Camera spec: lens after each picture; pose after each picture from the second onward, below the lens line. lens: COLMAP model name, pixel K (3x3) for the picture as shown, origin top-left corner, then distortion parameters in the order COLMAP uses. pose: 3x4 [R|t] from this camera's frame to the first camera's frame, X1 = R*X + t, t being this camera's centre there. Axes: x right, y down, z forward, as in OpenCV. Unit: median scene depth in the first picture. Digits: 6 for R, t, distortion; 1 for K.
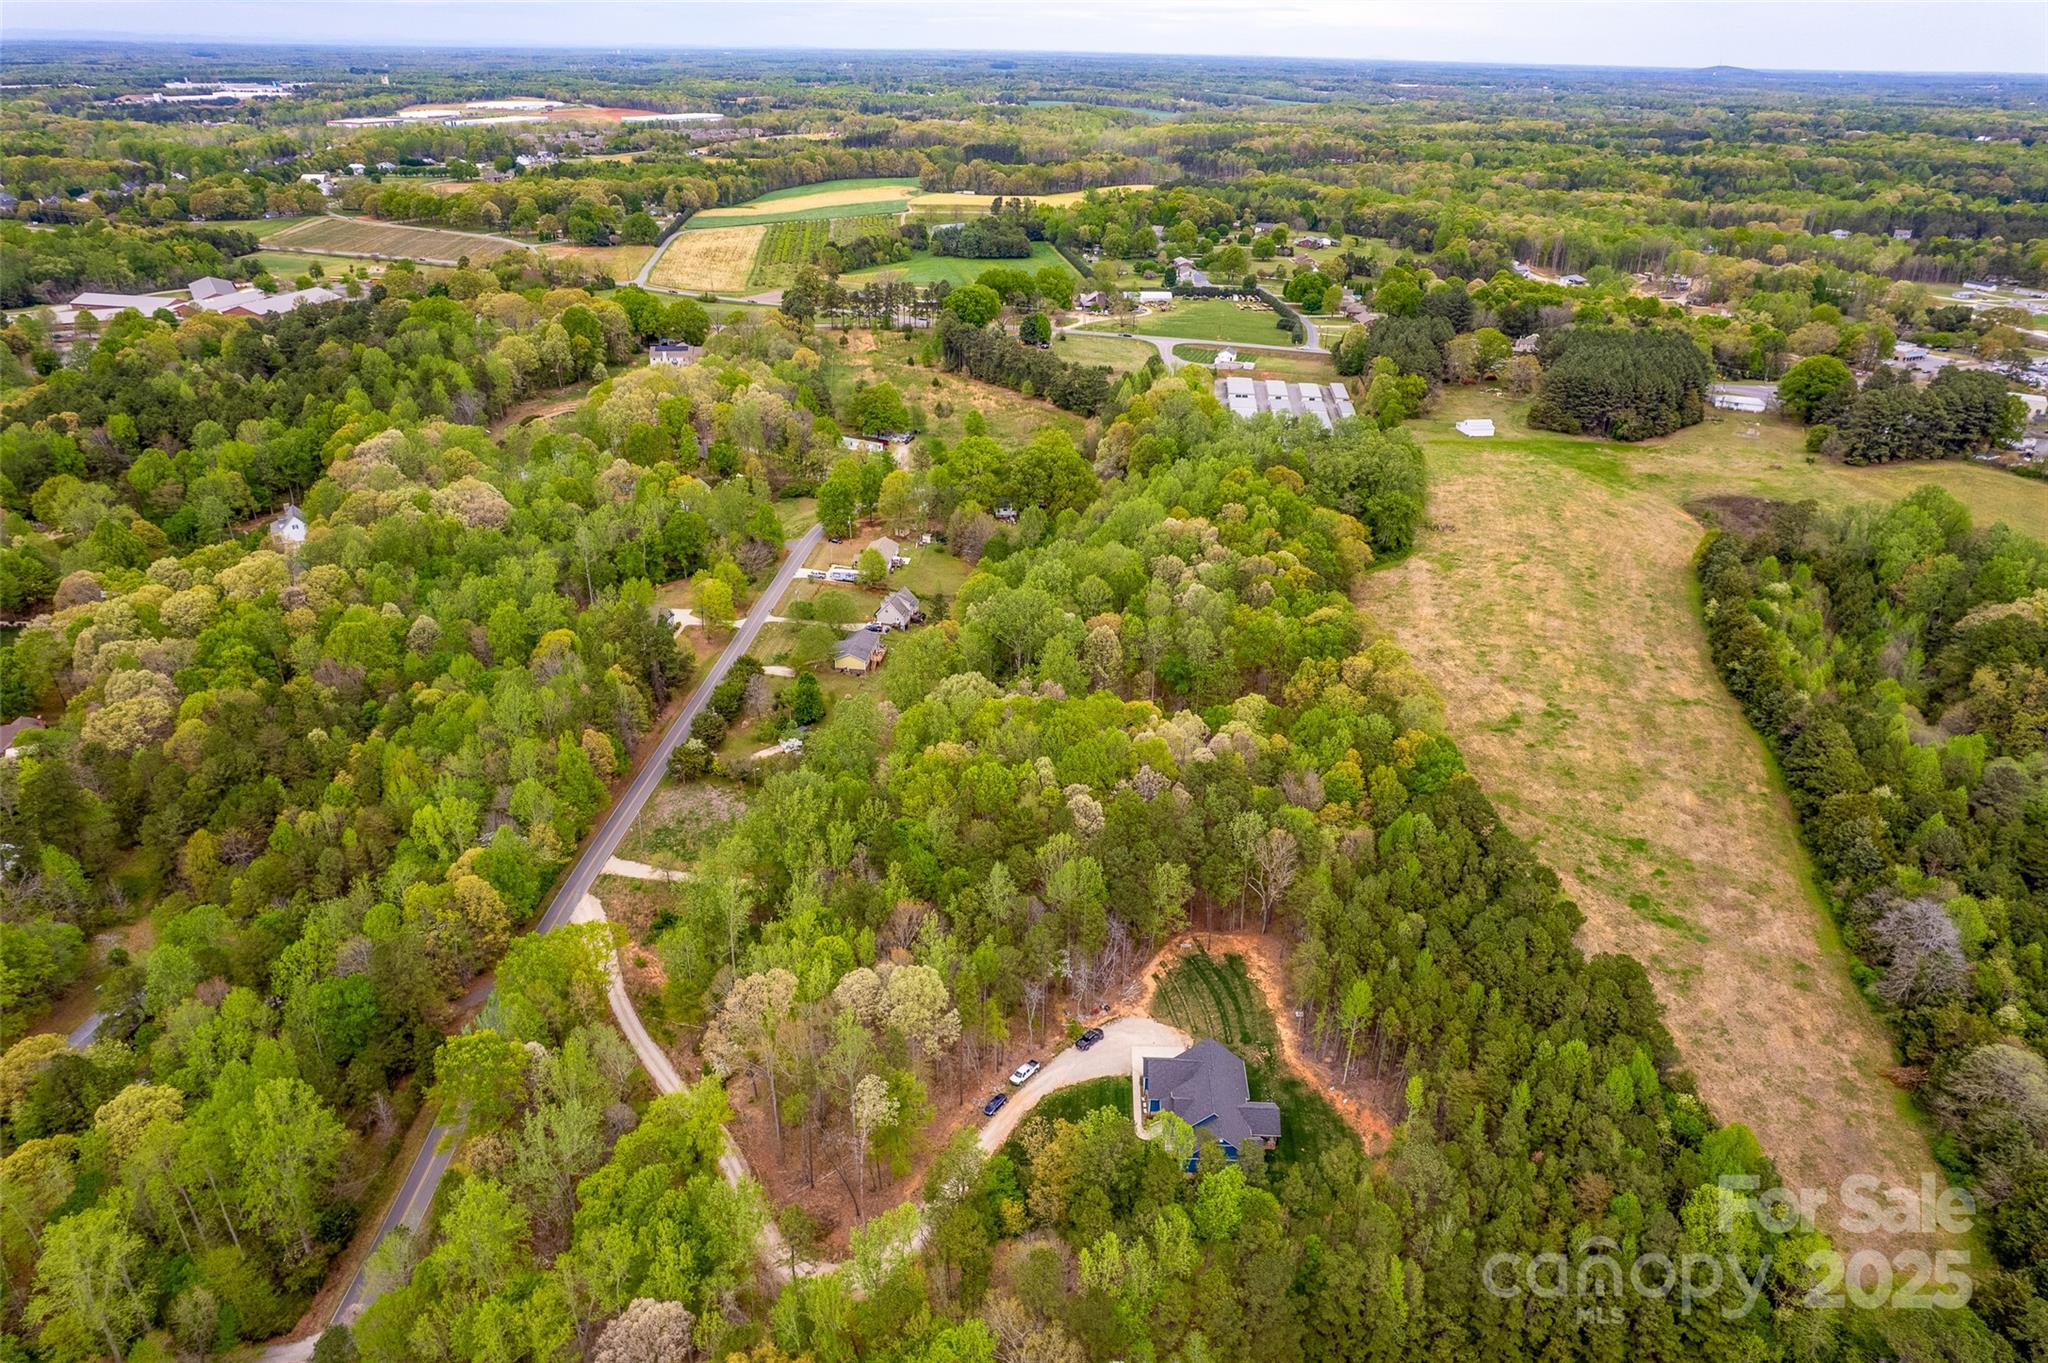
lens RADIAL K [[1323.8, 0, 1036.2], [0, 1323.8, 687.2], [0, 0, 1]] dist [-0.085609, 0.079487]
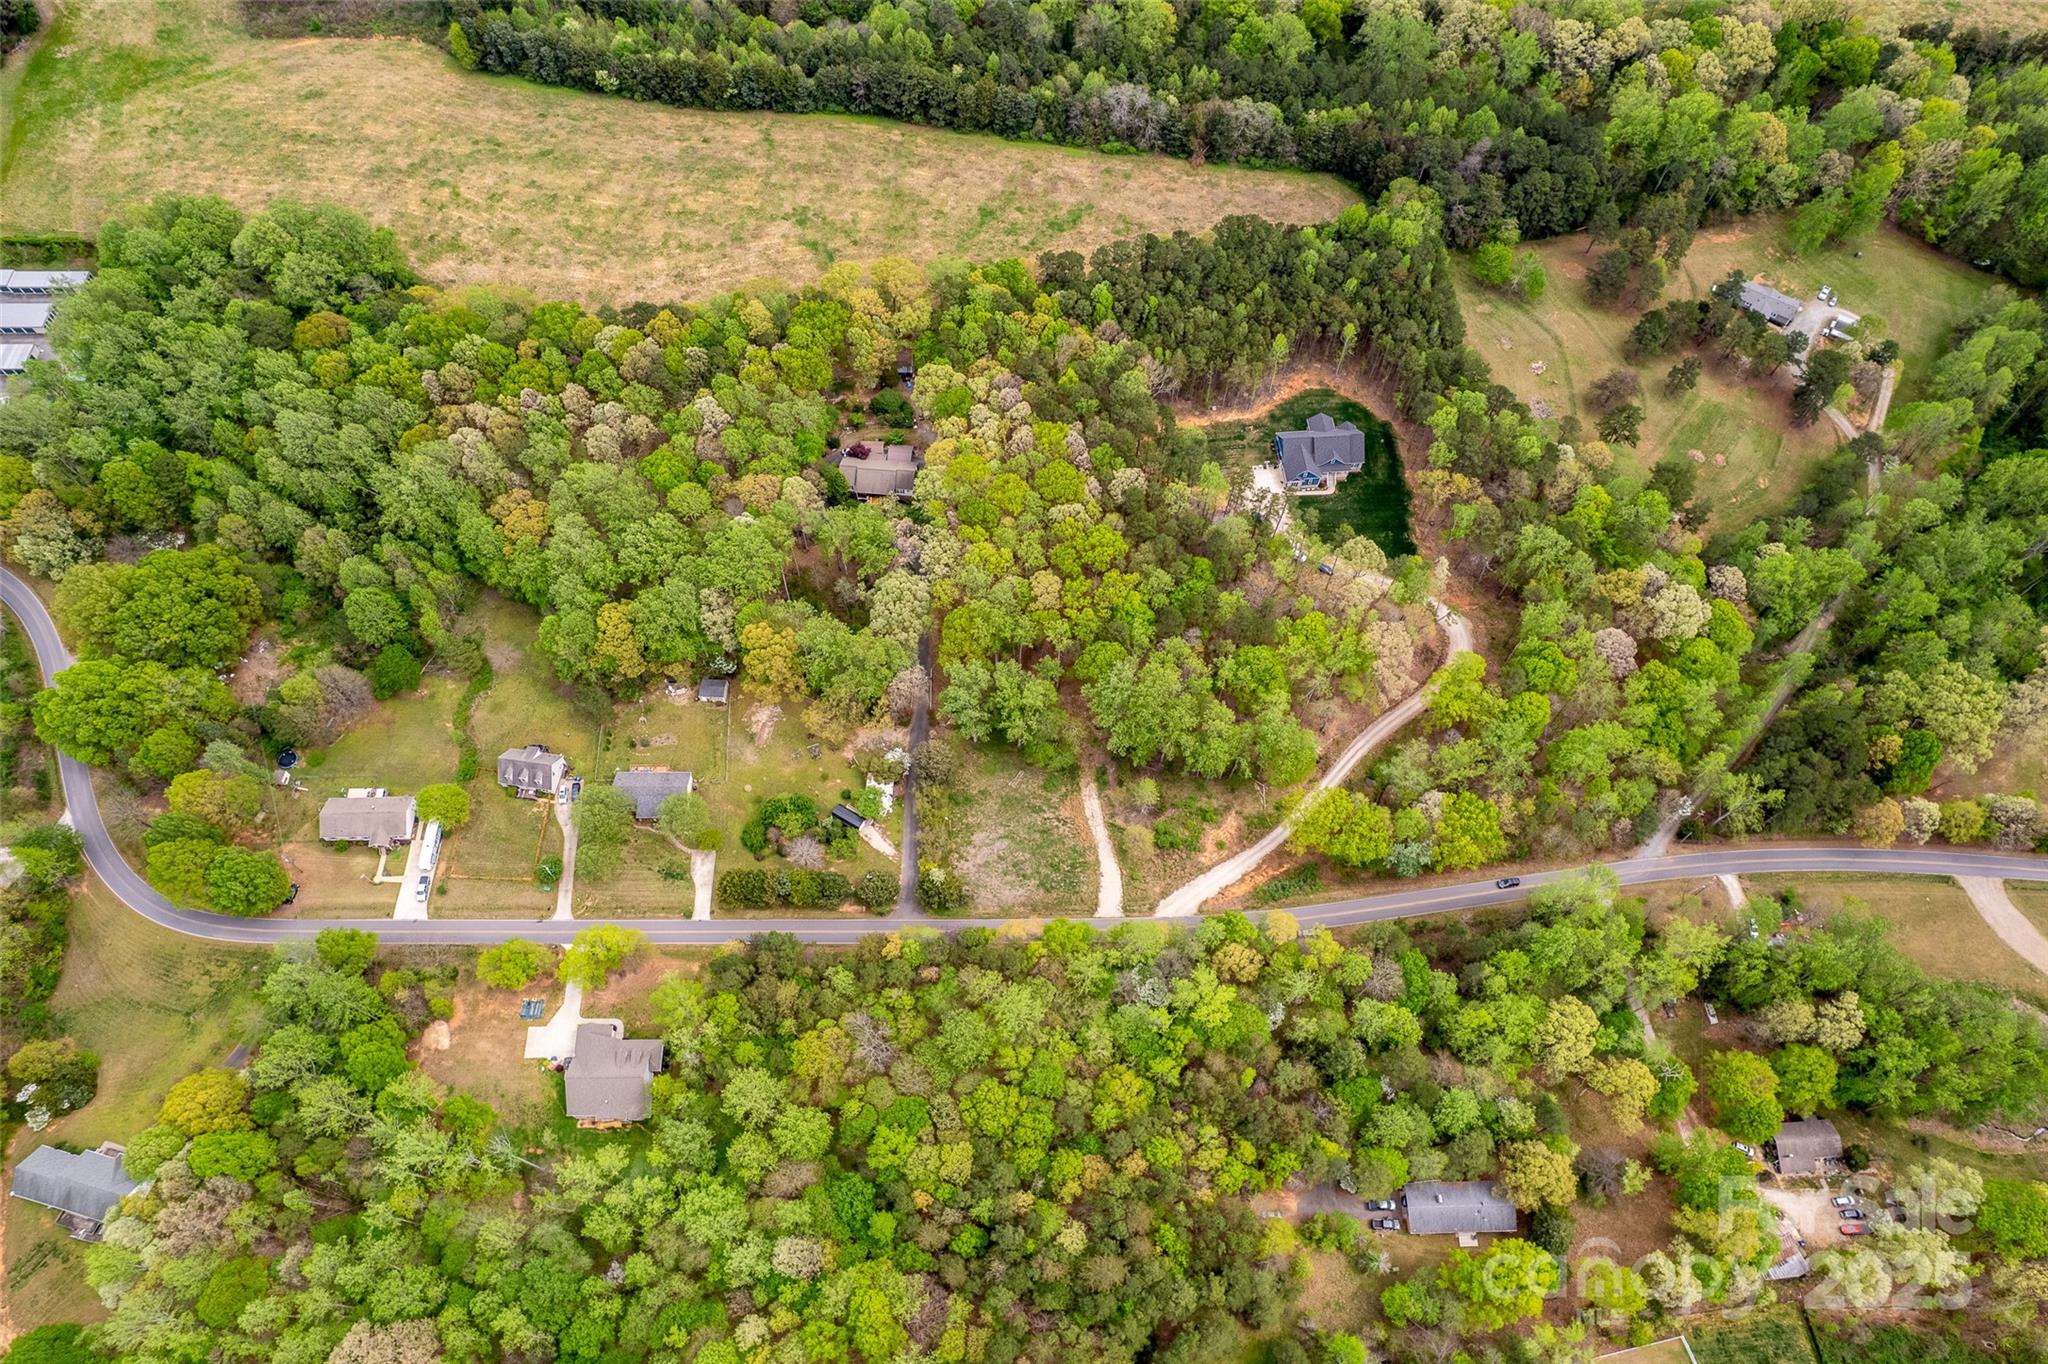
lens RADIAL K [[1323.8, 0, 1036.2], [0, 1323.8, 687.7], [0, 0, 1]] dist [-0.085609, 0.079487]
pose [[-0.129559, -0.876004, 0.464577, -0.241060], [0.429152, 0.372834, 0.822693, -0.302267], [-0.893892, 0.305962, 0.327635, 0.236374]]
